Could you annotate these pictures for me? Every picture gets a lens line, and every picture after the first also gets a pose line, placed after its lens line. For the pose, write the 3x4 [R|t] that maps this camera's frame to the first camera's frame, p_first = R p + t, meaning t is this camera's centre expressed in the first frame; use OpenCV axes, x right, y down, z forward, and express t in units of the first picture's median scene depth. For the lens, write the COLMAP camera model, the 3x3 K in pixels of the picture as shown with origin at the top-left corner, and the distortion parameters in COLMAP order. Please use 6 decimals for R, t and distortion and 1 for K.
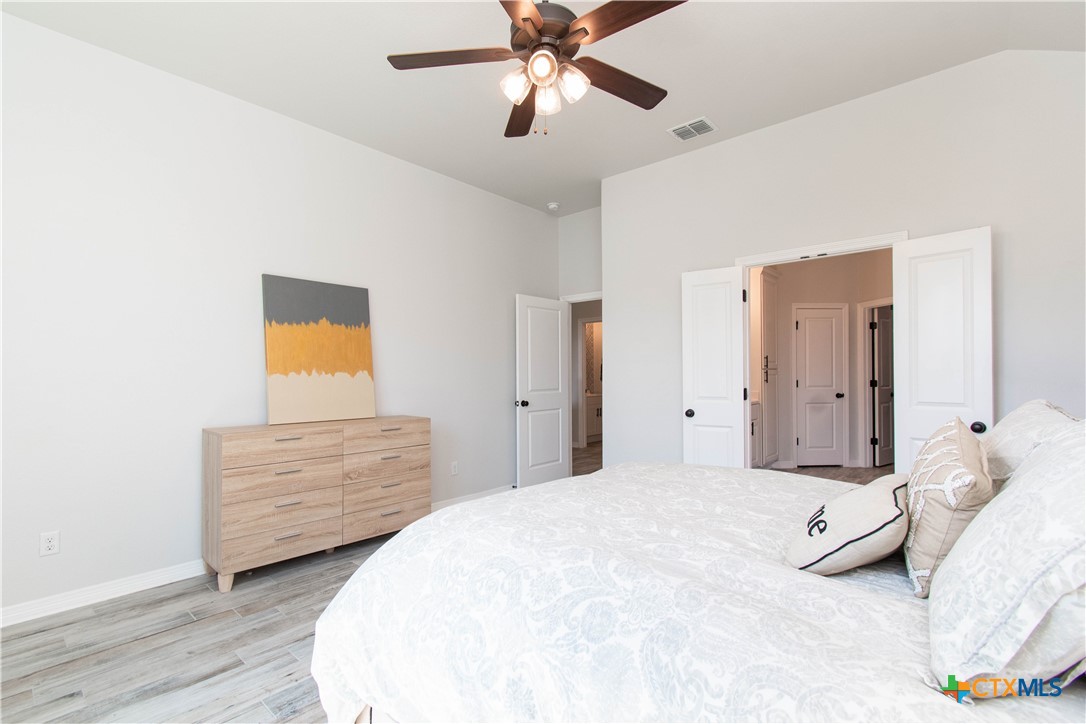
lens RADIAL K [[483.4, 0, 541.4], [0, 483.4, 365.6], [0, 0, 1]] dist [0.001993, -0.001636]
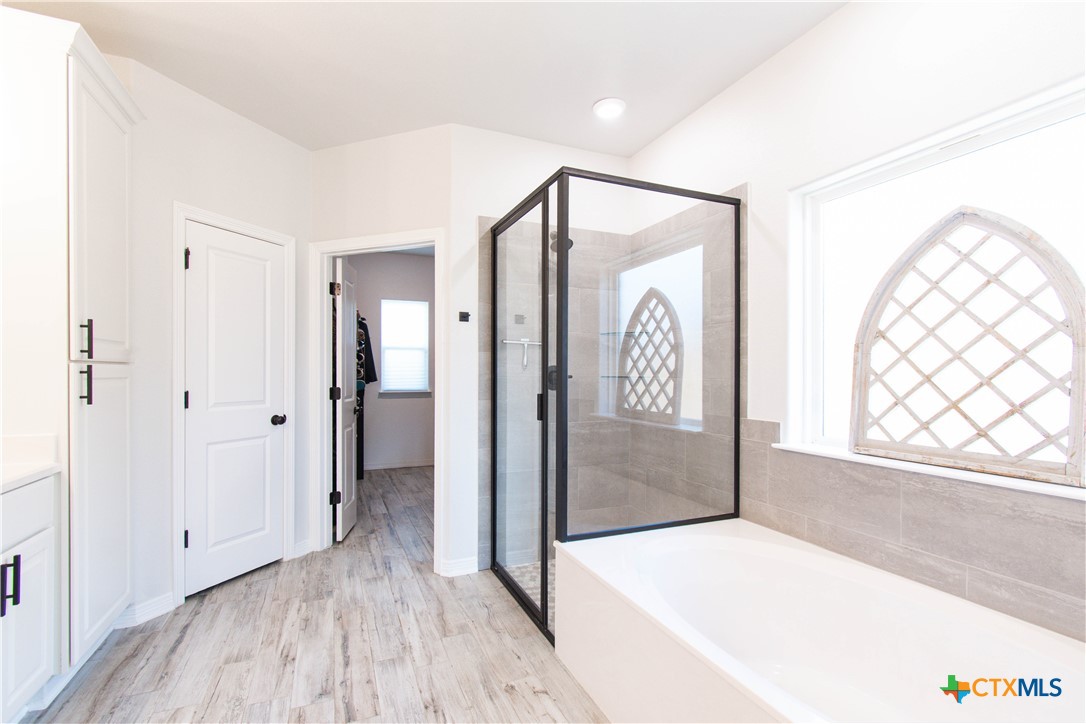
lens RADIAL K [[483.4, 0, 532.1], [0, 483.4, 374.2], [0, 0, 1]] dist [0.001993, -0.001636]
pose [[0.426169, 0.000081, 0.904643, 0.282465], [-0.009770, 0.999942, 0.004513, 0.010682], [-0.904591, -0.010762, 0.426146, 0.560363]]
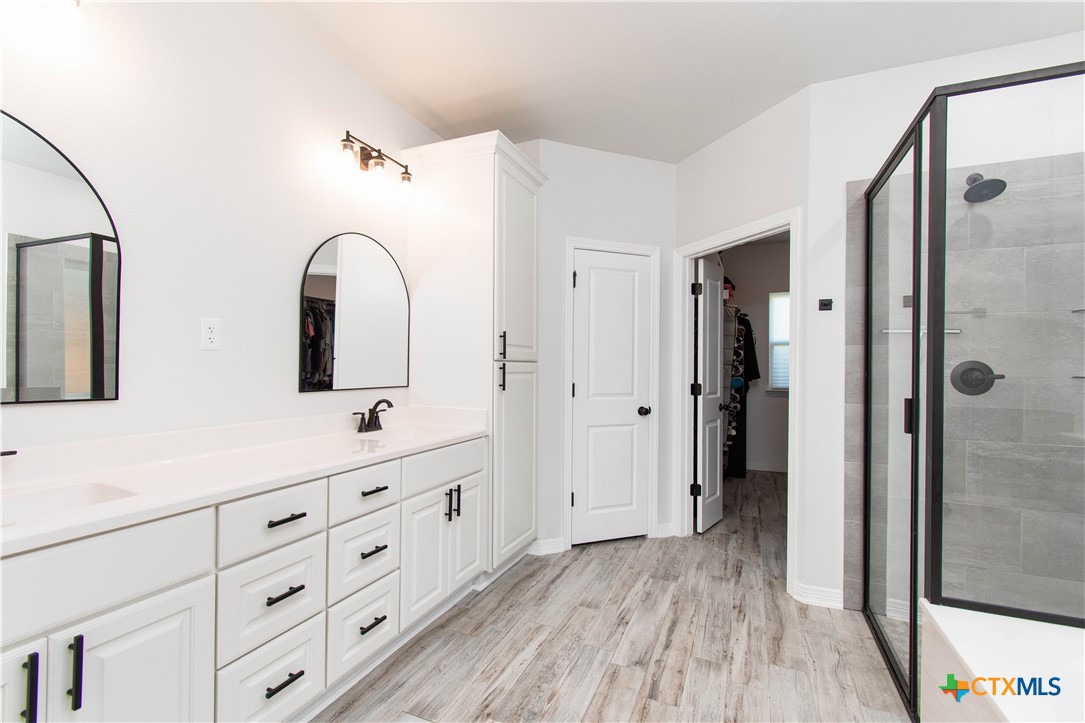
lens RADIAL K [[483.0, 0, 552.1], [0, 483.0, 368.0], [0, 0, 1]] dist [0.001993, -0.001636]
pose [[0.943703, 0.008146, 0.330694, 0.334688], [-0.010952, 0.999918, 0.006622, 0.010041], [-0.330613, -0.009871, 0.943715, 0.514417]]
